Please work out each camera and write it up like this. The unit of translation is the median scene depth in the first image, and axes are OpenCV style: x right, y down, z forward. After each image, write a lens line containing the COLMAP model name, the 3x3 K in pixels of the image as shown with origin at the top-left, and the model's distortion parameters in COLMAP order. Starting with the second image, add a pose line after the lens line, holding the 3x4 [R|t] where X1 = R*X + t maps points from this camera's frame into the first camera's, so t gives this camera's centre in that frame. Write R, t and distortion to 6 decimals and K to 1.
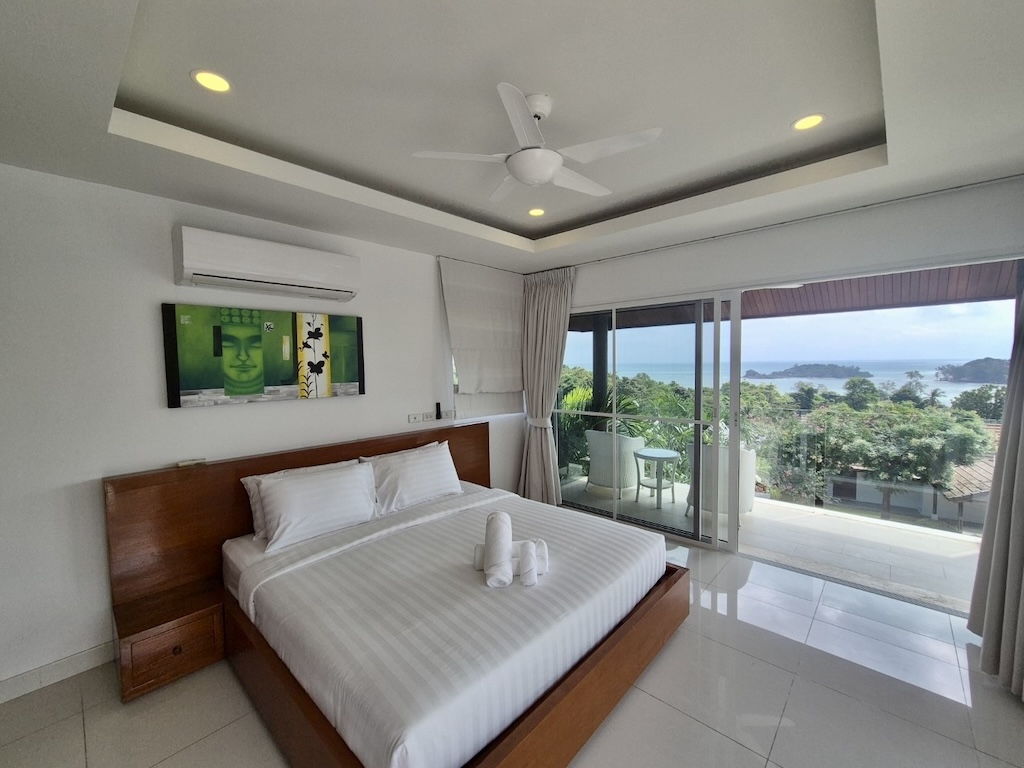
lens RADIAL K [[423.4, 0, 515.7], [0, 423.4, 385.2], [0, 0, 1]] dist [0.010552, -0.000130]
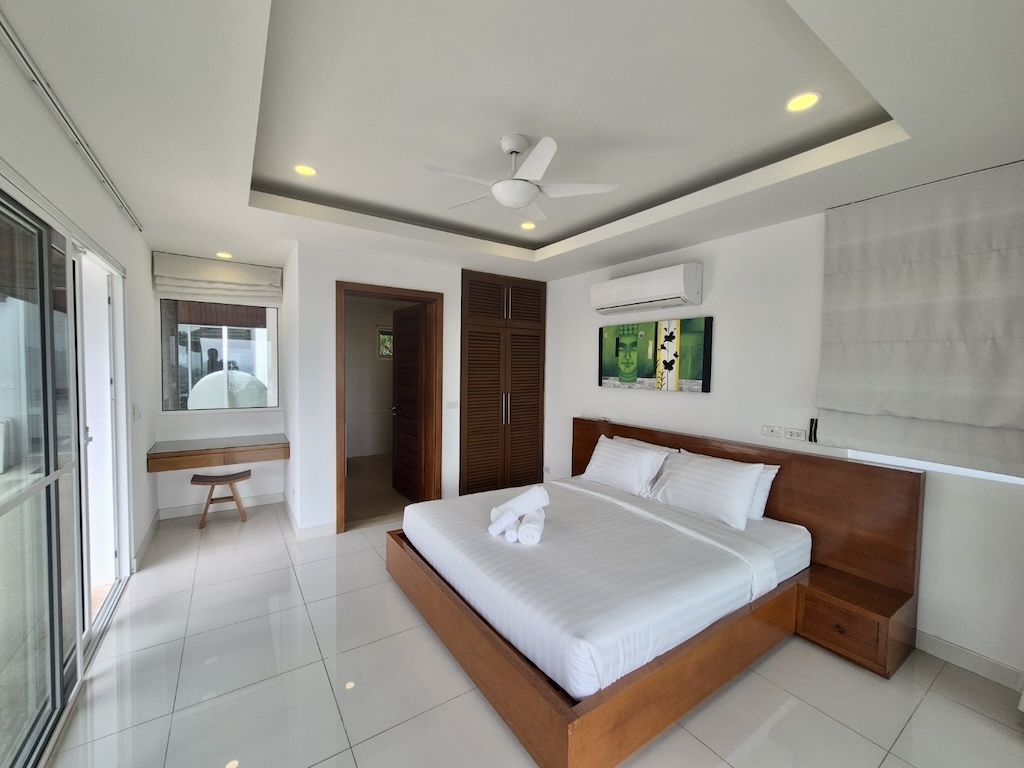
lens RADIAL K [[423.4, 0, 515.7], [0, 423.4, 385.2], [0, 0, 1]] dist [0.010552, -0.000130]
pose [[-0.226409, 0.058743, -0.972259, 0.844041], [-0.059606, 0.995473, 0.074026, -0.051183], [0.972207, 0.074713, -0.221883, 0.900765]]
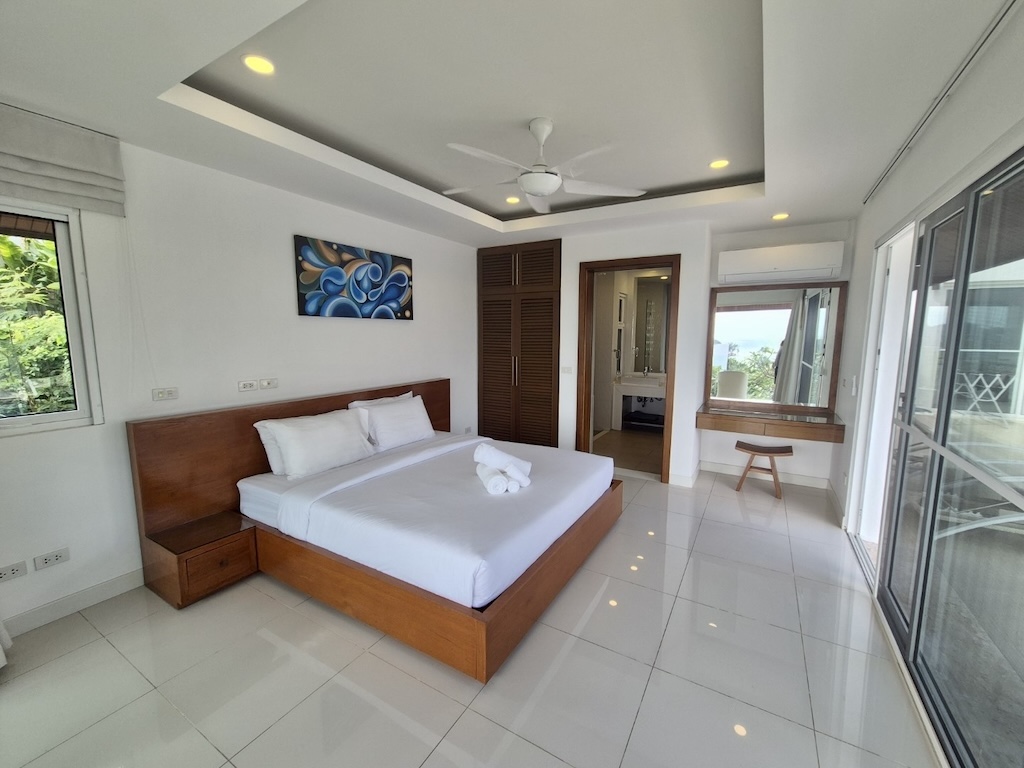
lens RADIAL K [[423.4, 0, 515.7], [0, 423.4, 385.2], [0, 0, 1]] dist [0.010552, -0.000130]
pose [[0.976732, 0.001592, 0.214455, -0.229512], [-0.018322, 0.996936, 0.076046, 0.025605], [-0.213677, -0.078206, 0.973769, -0.240574]]
